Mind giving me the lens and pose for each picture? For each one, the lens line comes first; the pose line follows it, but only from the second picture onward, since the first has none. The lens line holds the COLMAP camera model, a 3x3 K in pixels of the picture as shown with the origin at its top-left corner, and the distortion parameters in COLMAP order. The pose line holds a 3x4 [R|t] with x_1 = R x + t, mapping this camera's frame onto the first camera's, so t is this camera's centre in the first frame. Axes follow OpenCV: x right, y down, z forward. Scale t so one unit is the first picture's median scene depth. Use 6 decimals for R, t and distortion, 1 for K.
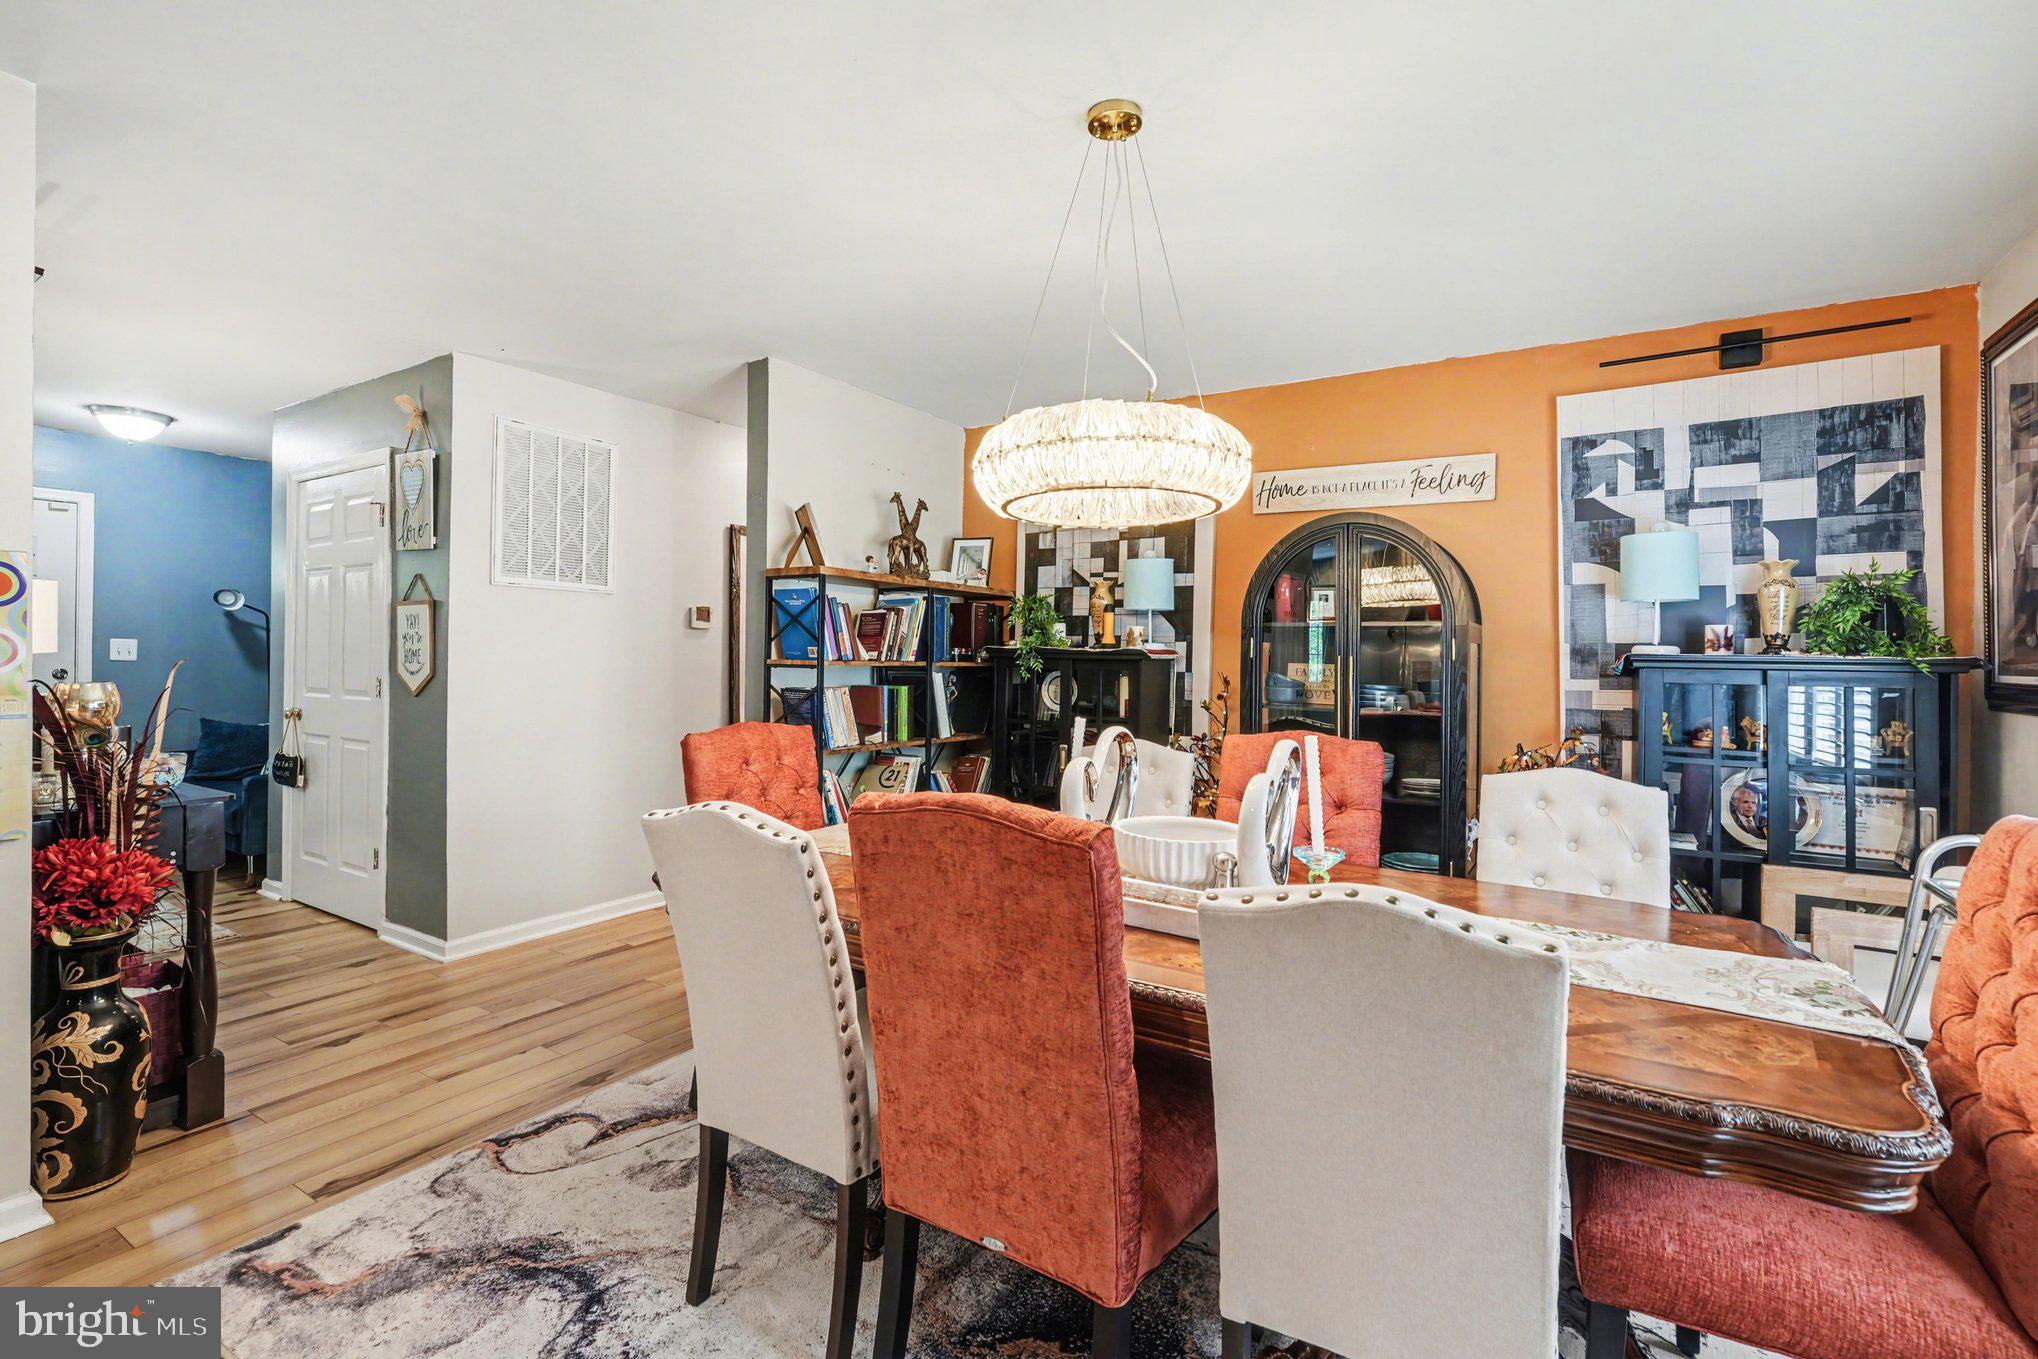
lens RADIAL K [[903.8, 0, 1019.1], [0, 903.8, 663.9], [0, 0, 1]] dist [0.001032, 0.000111]
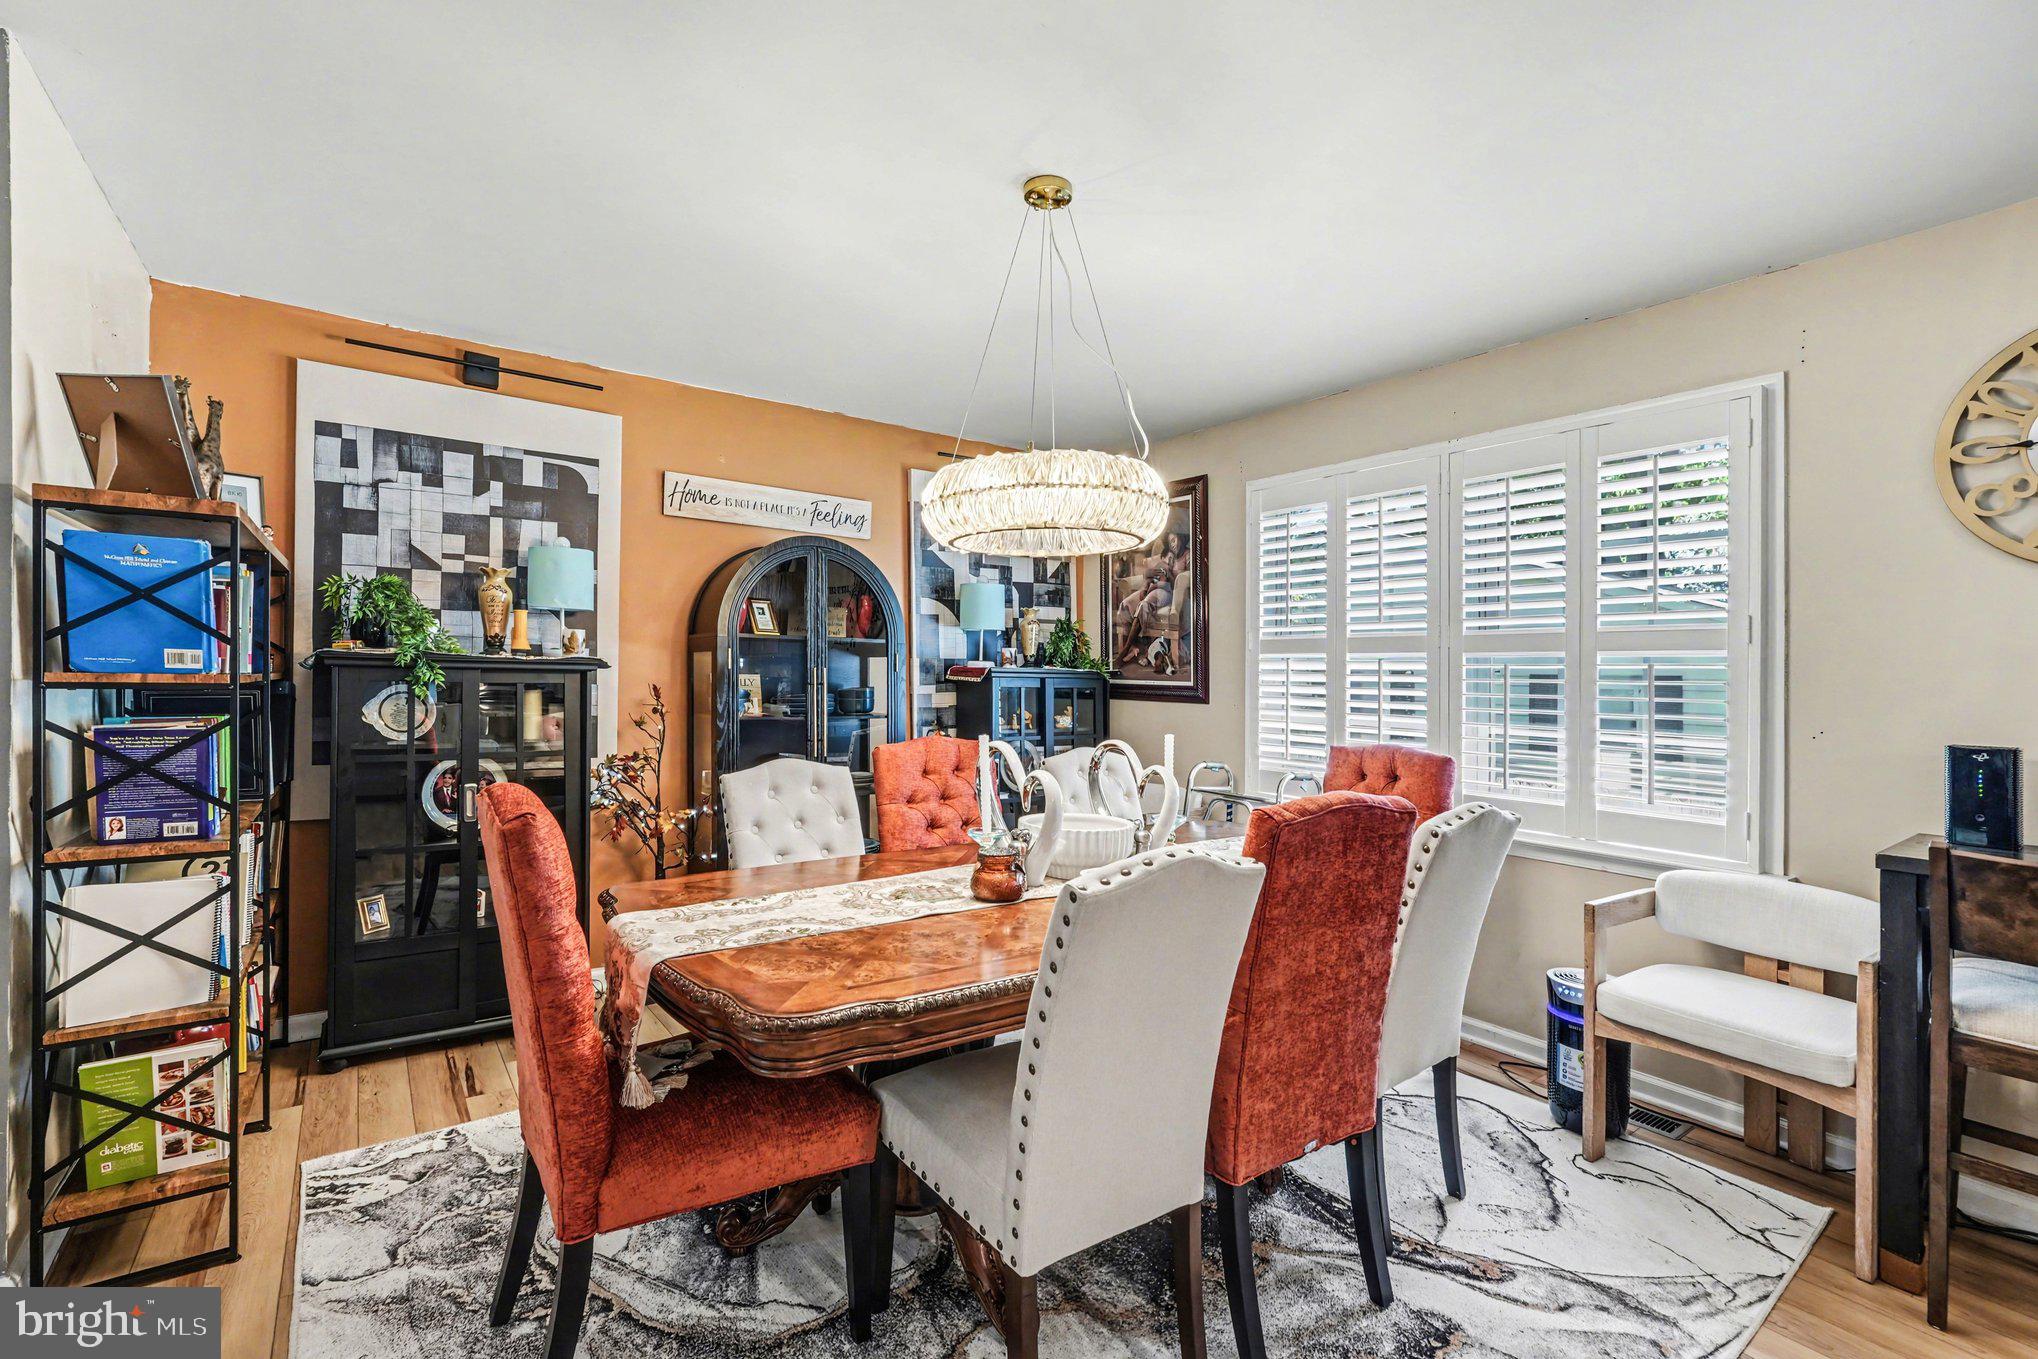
lens RADIAL K [[936.9, 0, 1018.6], [0, 936.9, 680.5], [0, 0, 1]] dist [-0.000338, 0.000008]
pose [[0.386072, -0.010605, 0.922408, -0.506983], [-0.002574, 0.999918, 0.012574, -0.006581], [-0.922465, -0.007229, 0.386013, 0.286699]]
